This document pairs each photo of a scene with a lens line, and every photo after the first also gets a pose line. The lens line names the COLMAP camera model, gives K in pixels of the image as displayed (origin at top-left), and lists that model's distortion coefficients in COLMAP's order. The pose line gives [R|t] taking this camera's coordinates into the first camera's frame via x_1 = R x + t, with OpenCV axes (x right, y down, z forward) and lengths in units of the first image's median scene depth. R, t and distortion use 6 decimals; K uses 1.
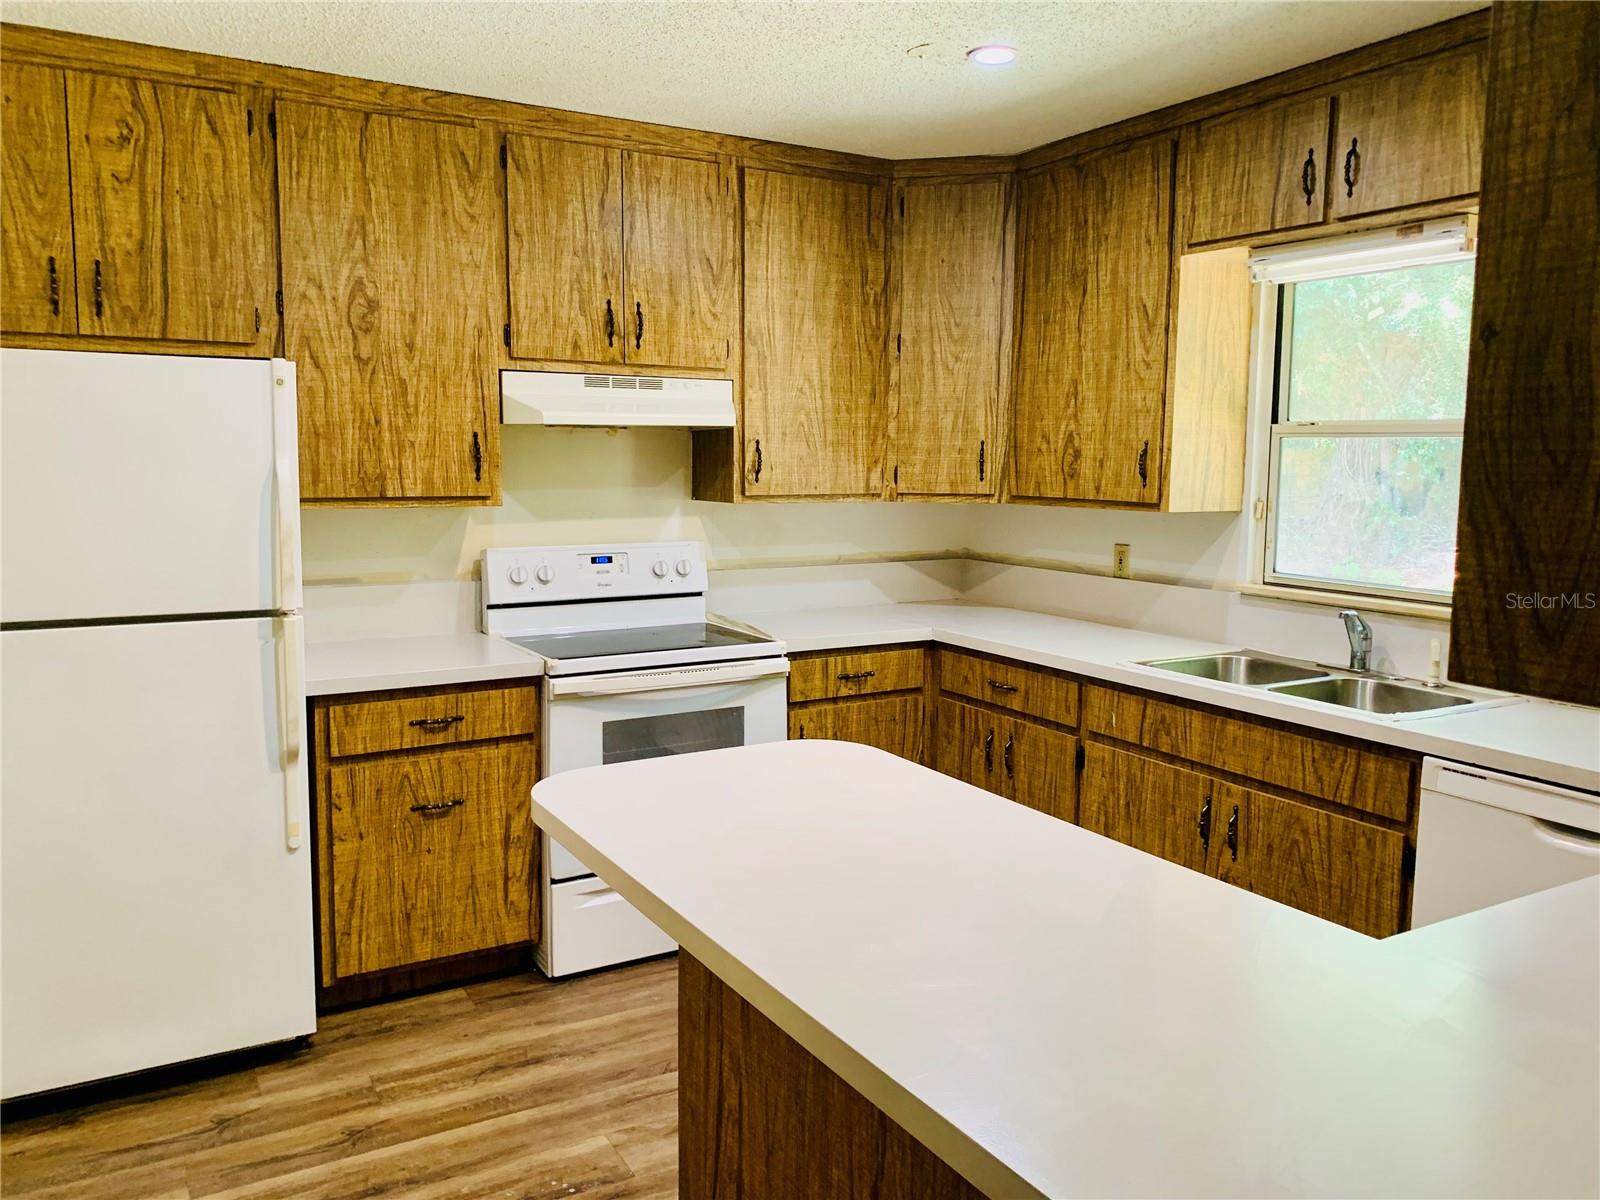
lens RADIAL K [[1222.6, 0, 800.0], [0, 1222.6, 600.0], [0, 0, 1]] dist [-0.006295, -0.048730]
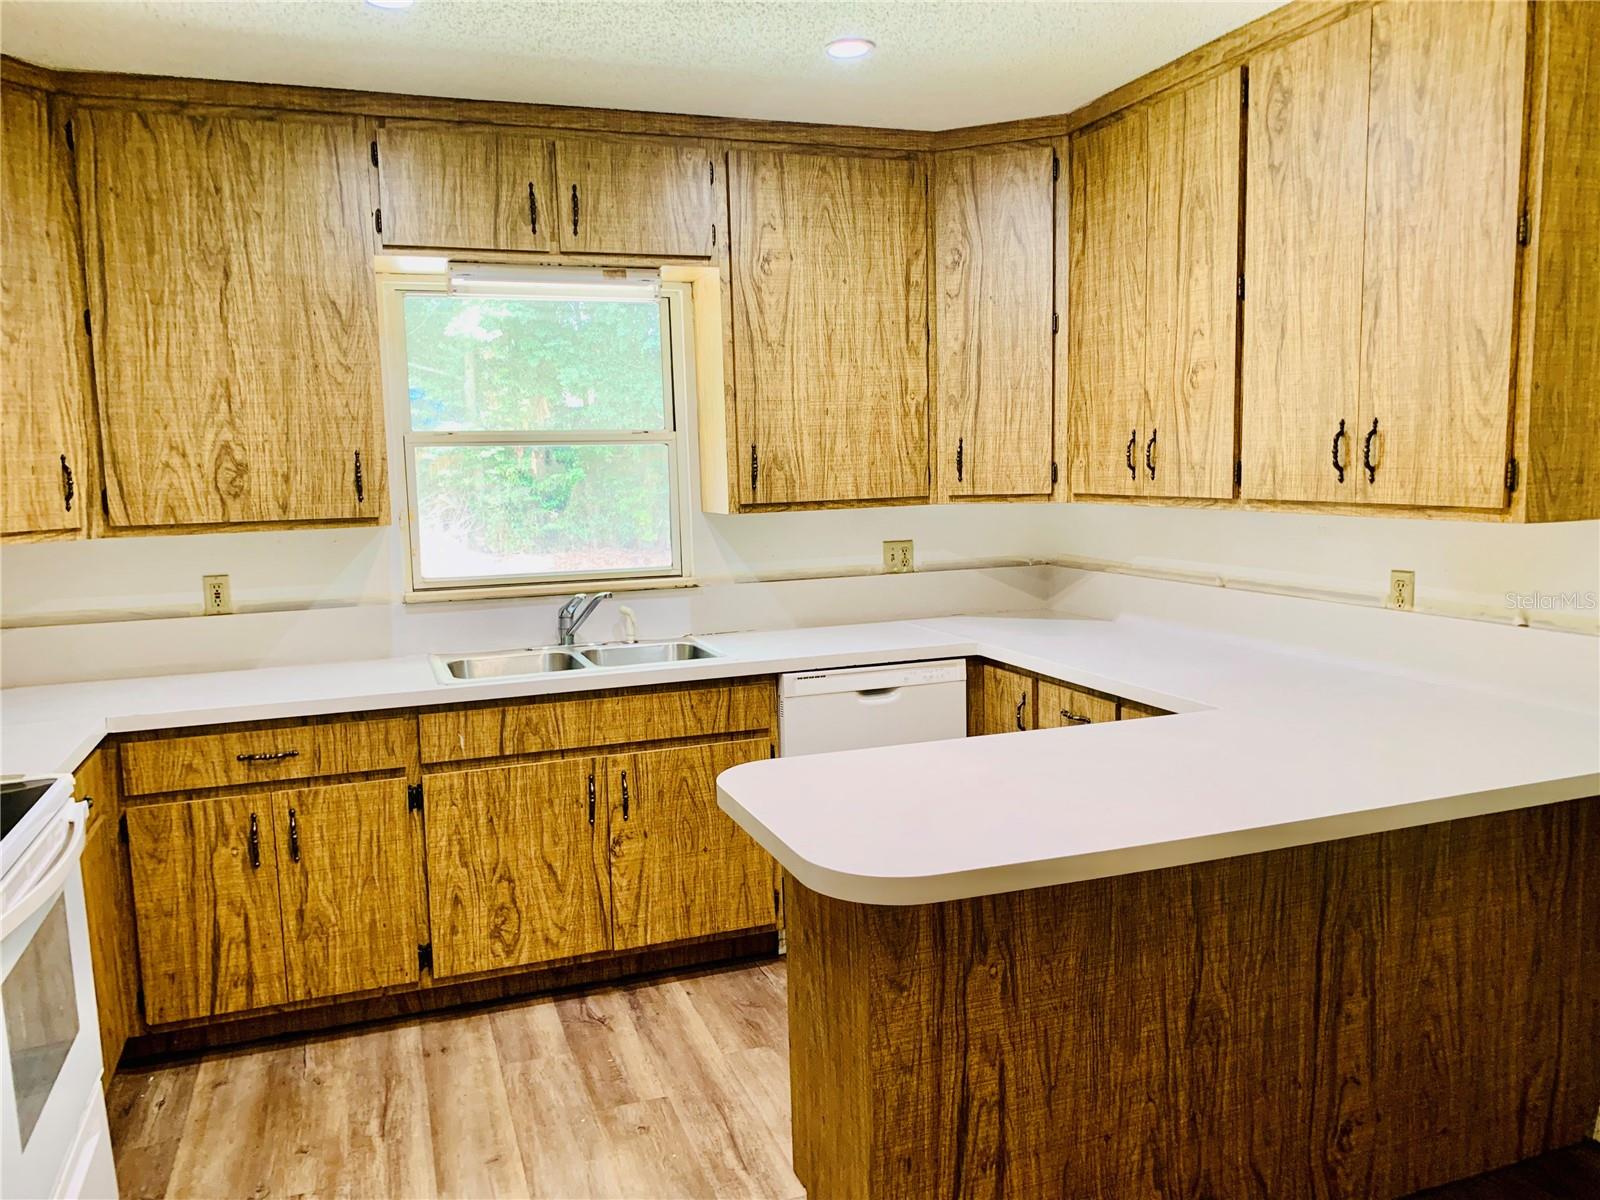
lens RADIAL K [[1163.8, 0, 800.0], [0, 1163.8, 600.0], [0, 0, 1]] dist [0.020526, -0.040819]
pose [[0.162209, -0.131426, 0.977965, -0.529454], [0.144858, 0.983525, 0.108146, -0.064987], [-0.976066, 0.124124, 0.178575, 0.520178]]
